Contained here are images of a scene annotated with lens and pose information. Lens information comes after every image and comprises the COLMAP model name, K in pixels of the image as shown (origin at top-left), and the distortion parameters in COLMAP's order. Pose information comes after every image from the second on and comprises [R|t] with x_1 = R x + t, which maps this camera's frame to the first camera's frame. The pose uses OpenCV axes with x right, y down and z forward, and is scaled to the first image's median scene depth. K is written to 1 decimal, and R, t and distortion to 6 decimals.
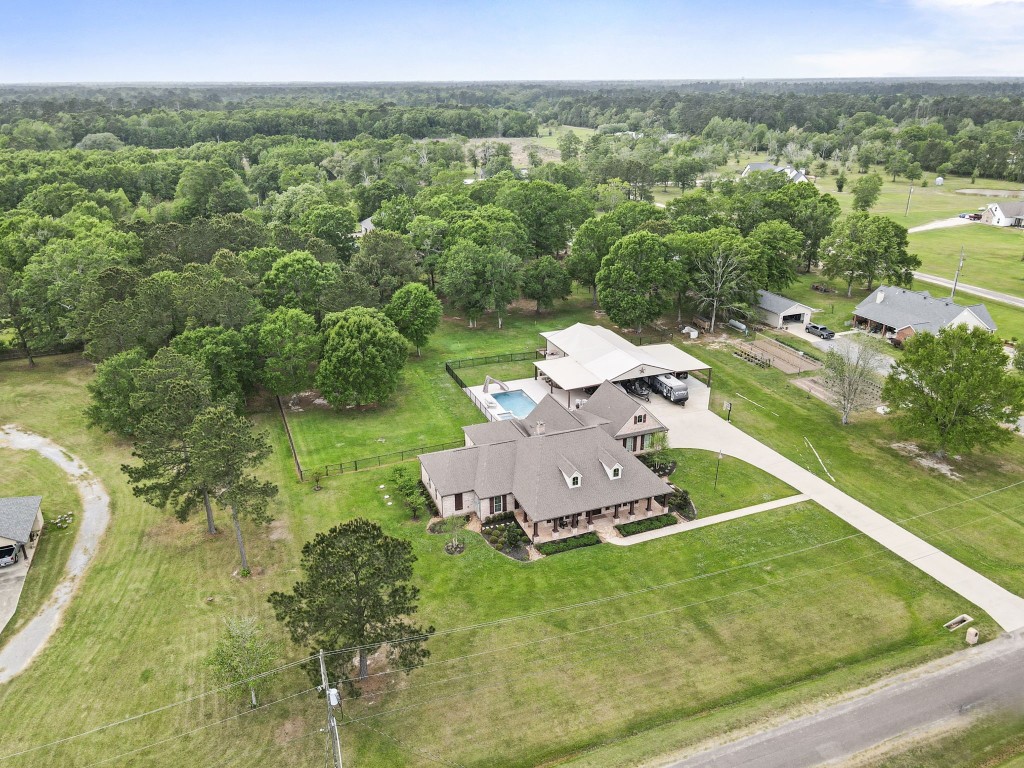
lens RADIAL K [[761.8, 0, 512.0], [0, 761.8, 384.0], [0, 0, 1]] dist [-0.013458, 0.041384]
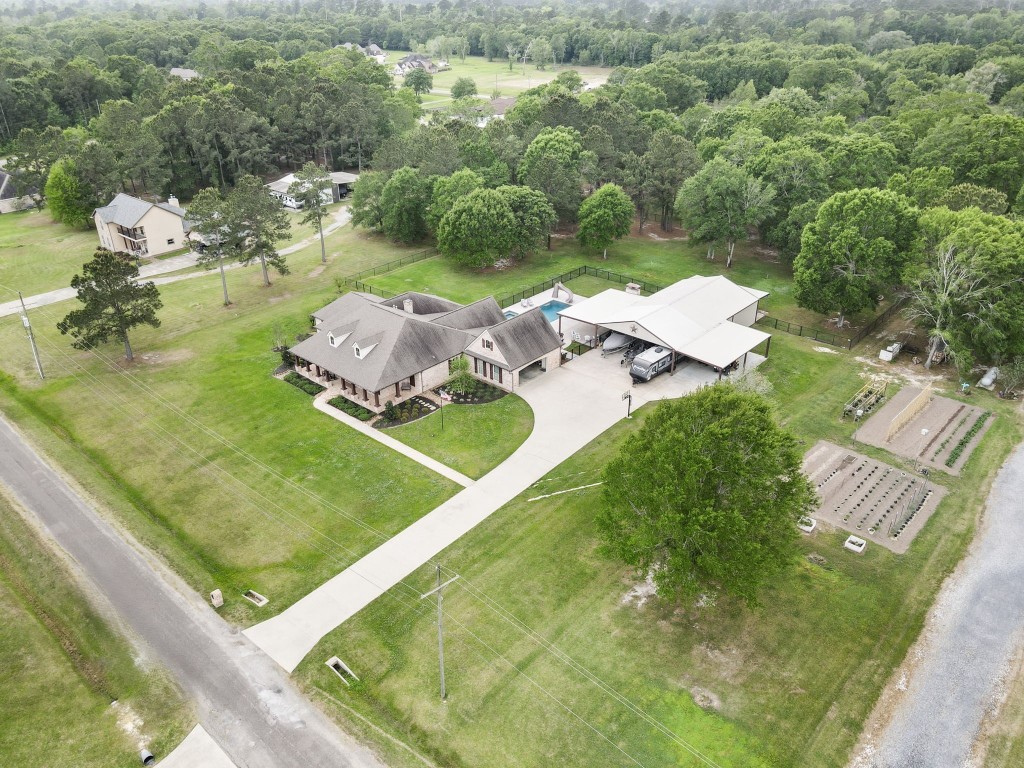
lens RADIAL K [[761.8, 0, 512.0], [0, 761.8, 384.0], [0, 0, 1]] dist [-0.013458, 0.041384]
pose [[0.451280, 0.418004, -0.788428, 1.011501], [-0.328325, 0.899311, 0.288865, -0.204994], [0.829789, 0.128501, 0.543082, 0.566636]]
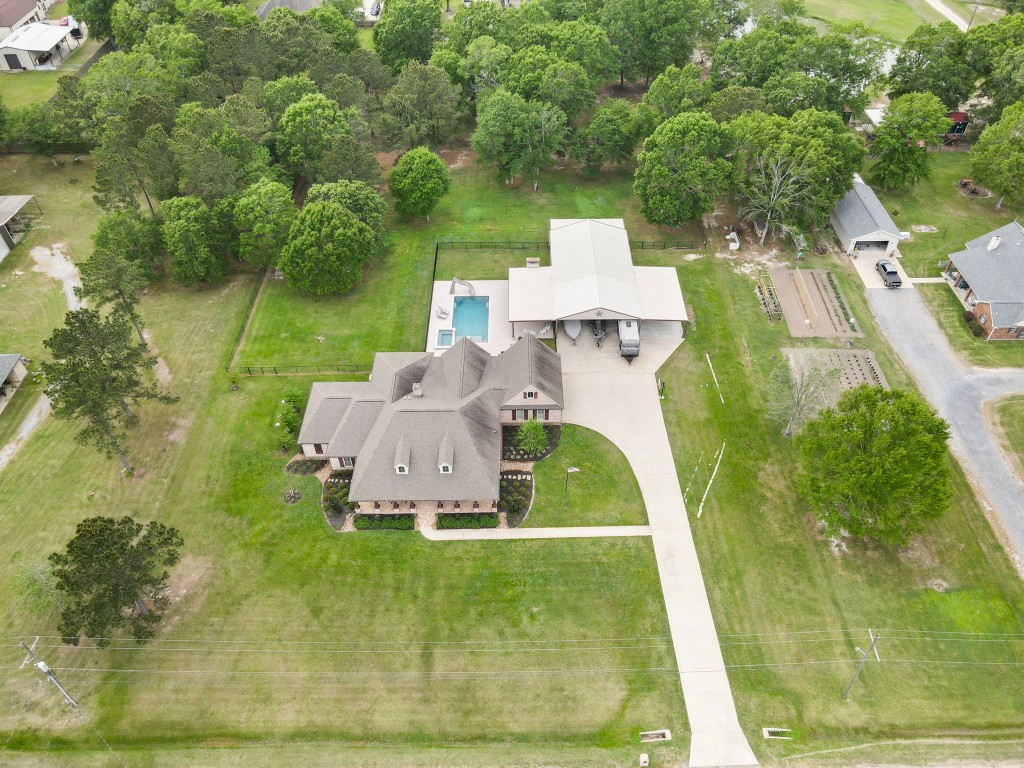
lens RADIAL K [[761.8, 0, 512.0], [0, 761.8, 384.0], [0, 0, 1]] dist [-0.013458, 0.041384]
pose [[0.932813, 0.248881, -0.260613, 0.426307], [-0.128377, 0.905257, 0.405004, -0.384157], [0.336719, -0.344336, 0.876386, 0.160710]]
